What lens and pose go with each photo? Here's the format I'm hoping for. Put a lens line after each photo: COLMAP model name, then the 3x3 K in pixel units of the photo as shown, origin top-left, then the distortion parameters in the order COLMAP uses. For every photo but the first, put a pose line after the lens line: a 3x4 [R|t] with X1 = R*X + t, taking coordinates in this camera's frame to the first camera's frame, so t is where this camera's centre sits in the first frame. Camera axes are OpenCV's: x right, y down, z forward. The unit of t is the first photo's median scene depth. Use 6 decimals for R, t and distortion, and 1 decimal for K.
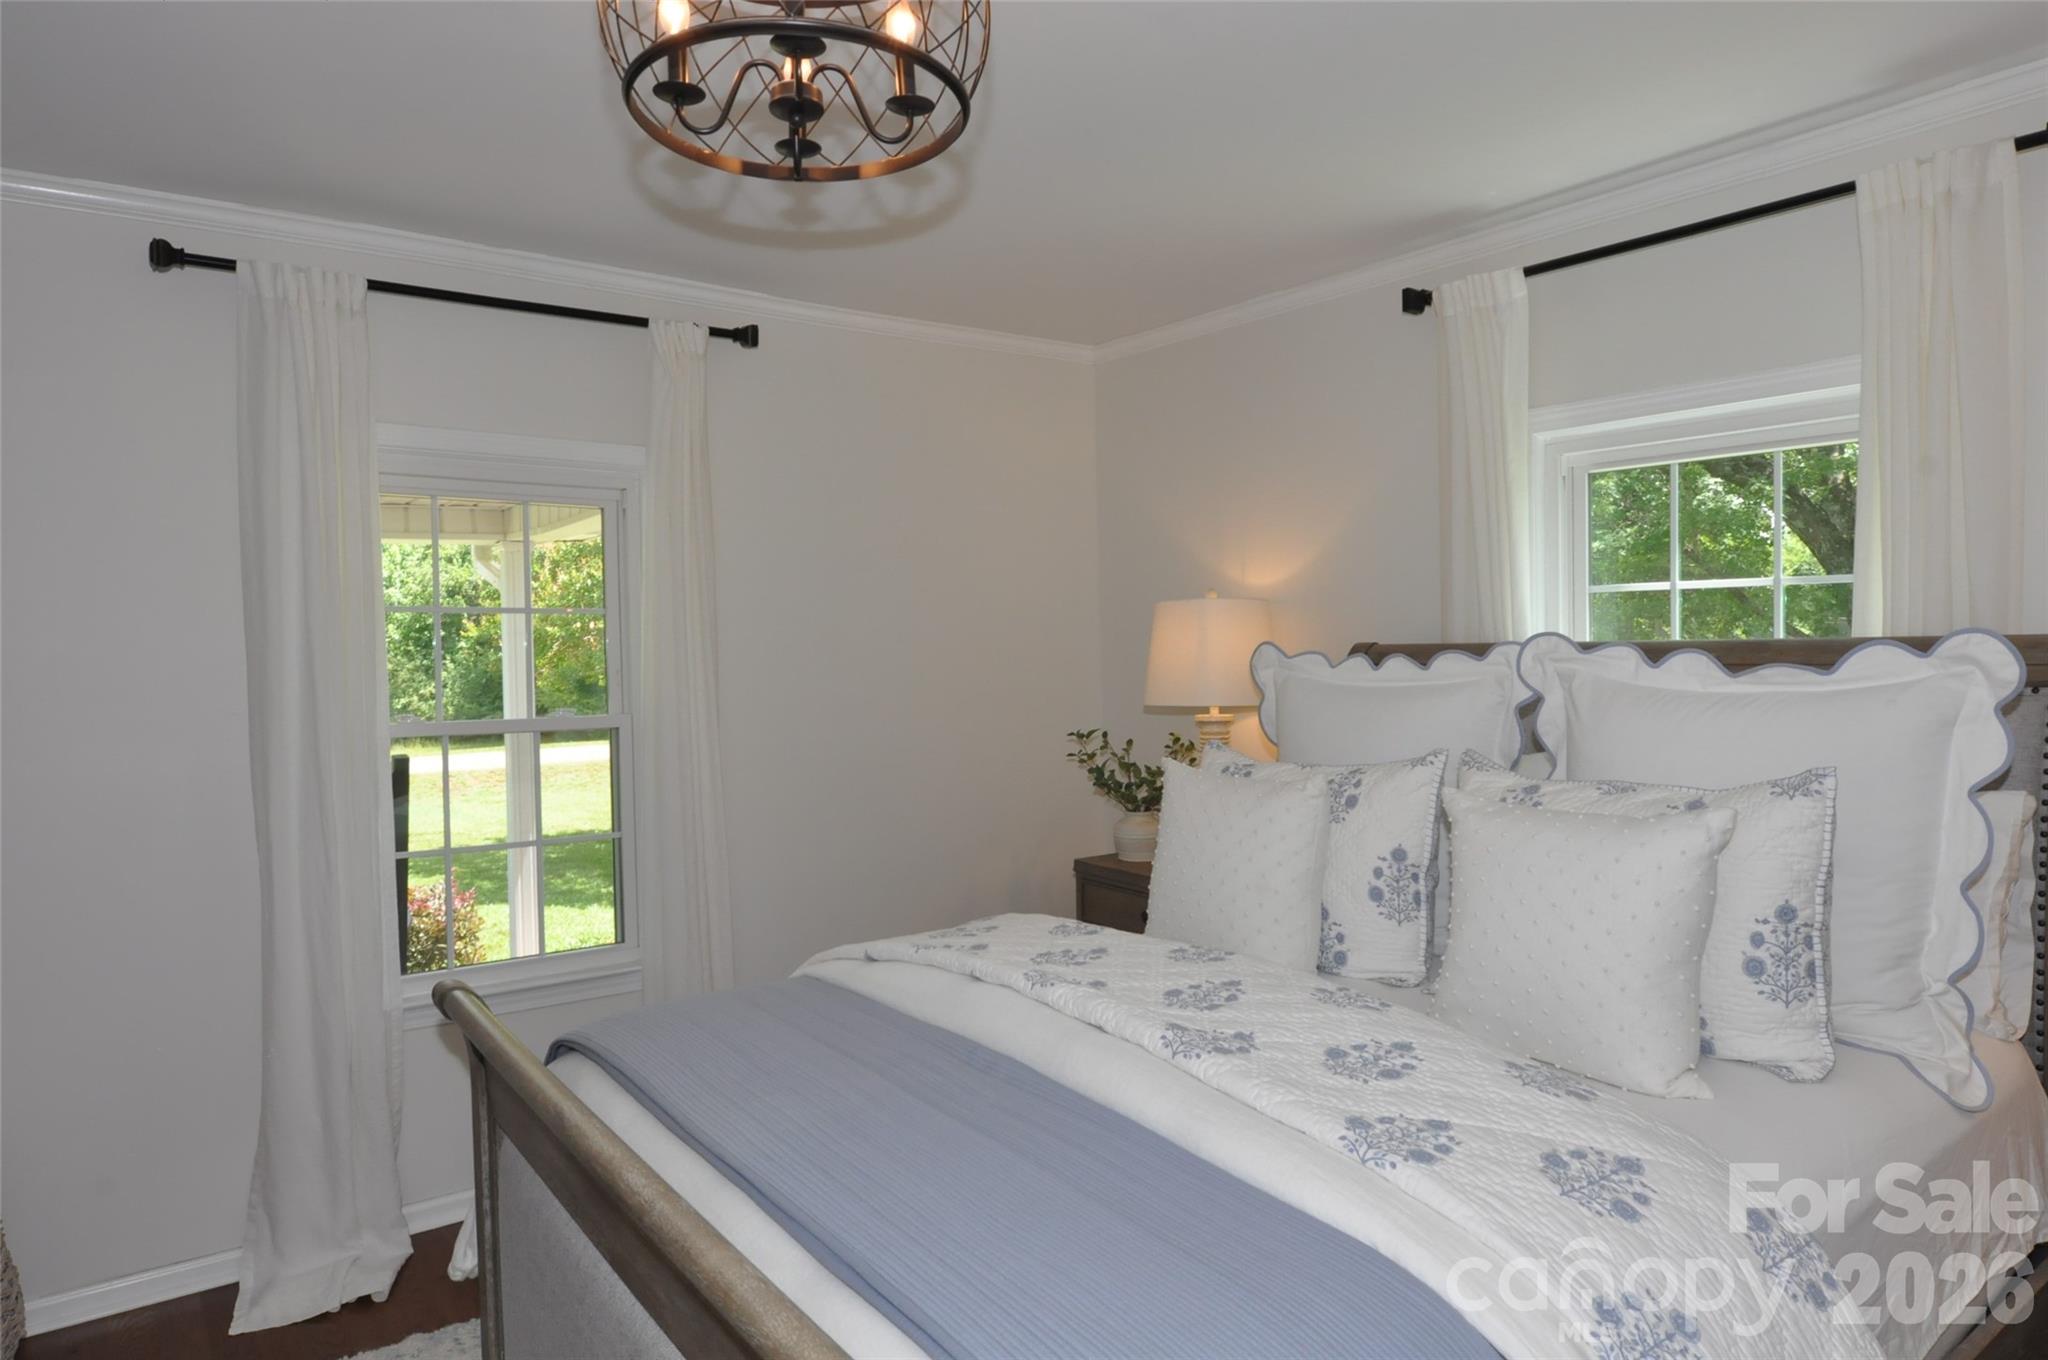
lens RADIAL K [[1246.9, 0, 1022.1], [0, 1246.9, 678.1], [0, 0, 1]] dist [-0.007730, -0.007589]
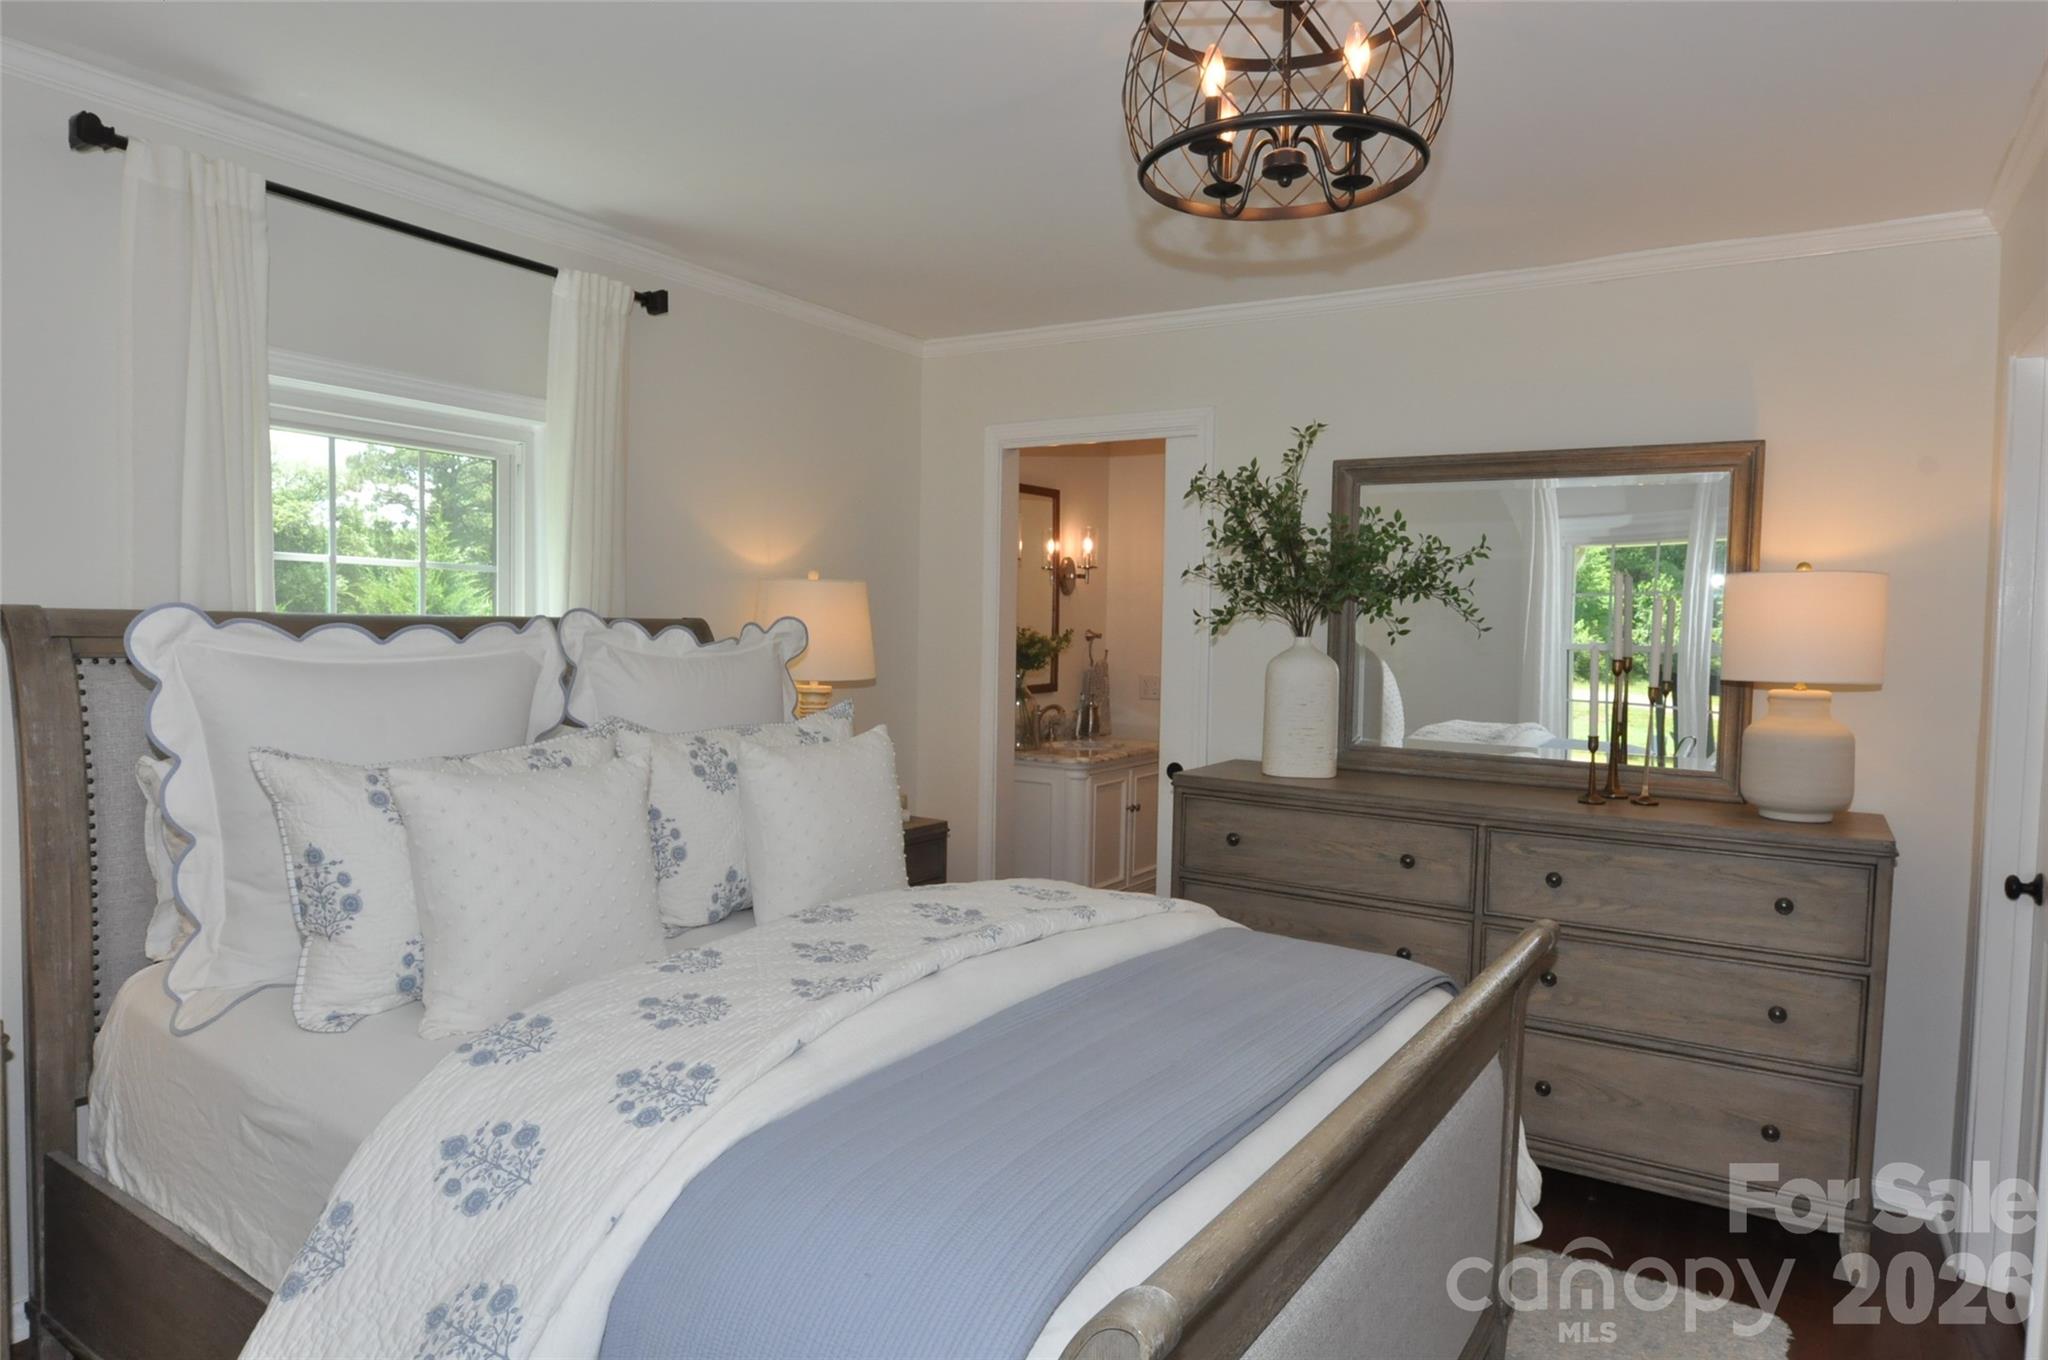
lens RADIAL K [[1246.9, 0, 1010.3], [0, 1246.9, 680.3], [0, 0, 1]] dist [-0.007730, -0.007589]
pose [[-0.349609, -0.031188, 0.936376, -0.602554], [0.010671, 0.999248, 0.037266, -0.007765], [-0.936835, 0.023020, -0.349013, 0.827062]]
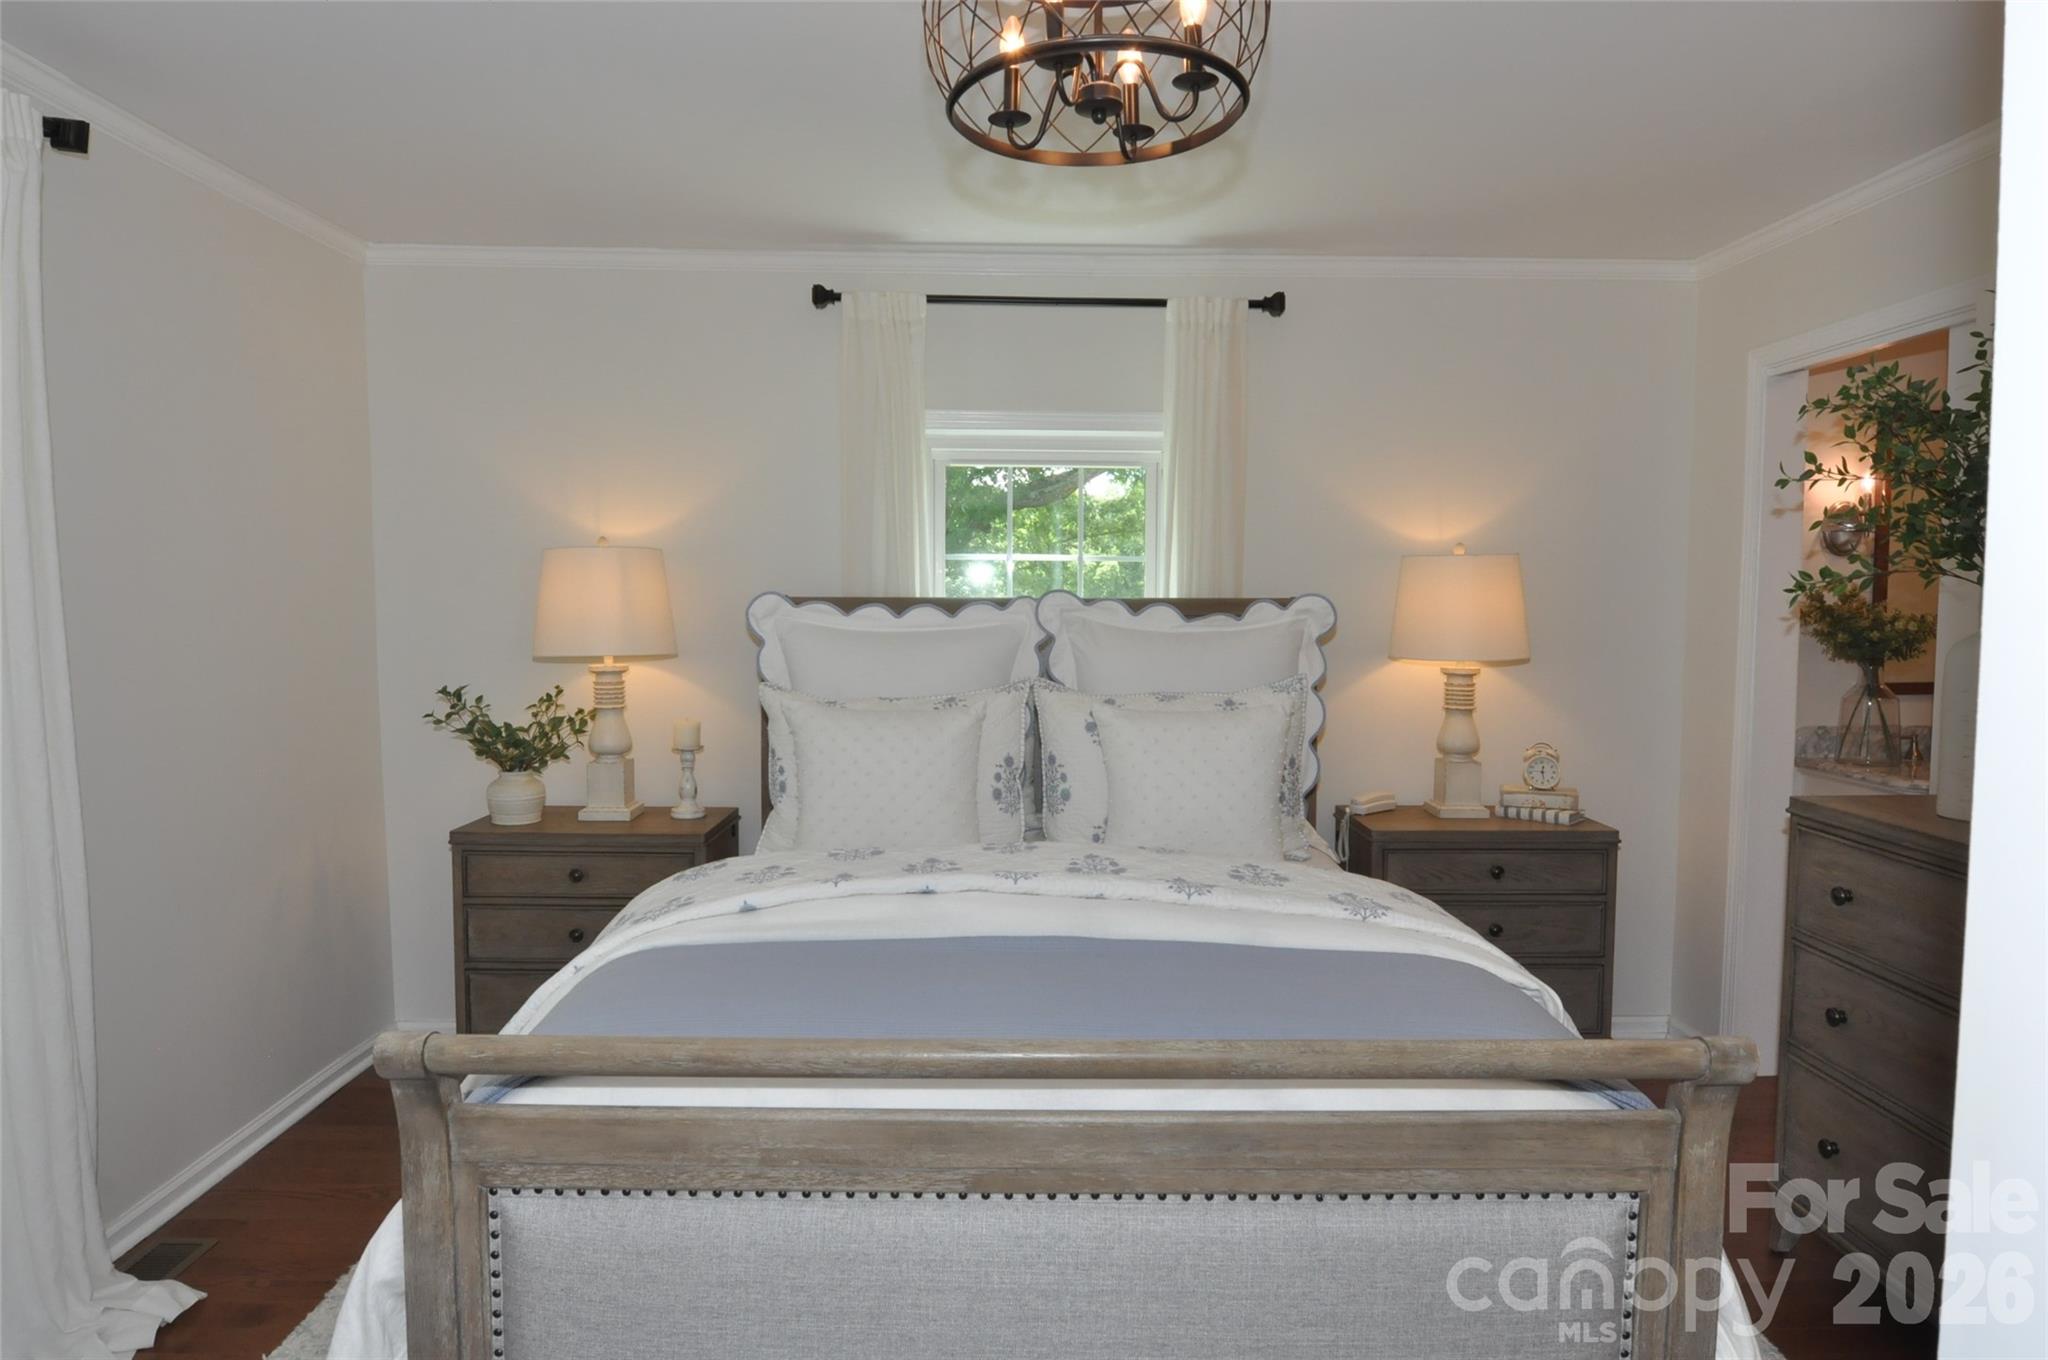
lens RADIAL K [[1246.9, 0, 1018.9], [0, 1246.9, 684.3], [0, 0, 1]] dist [-0.007730, -0.007589]
pose [[0.586481, -0.037102, 0.809112, -0.568097], [0.005563, 0.999111, 0.041782, 0.007472], [-0.809944, -0.020003, 0.586167, 0.190127]]
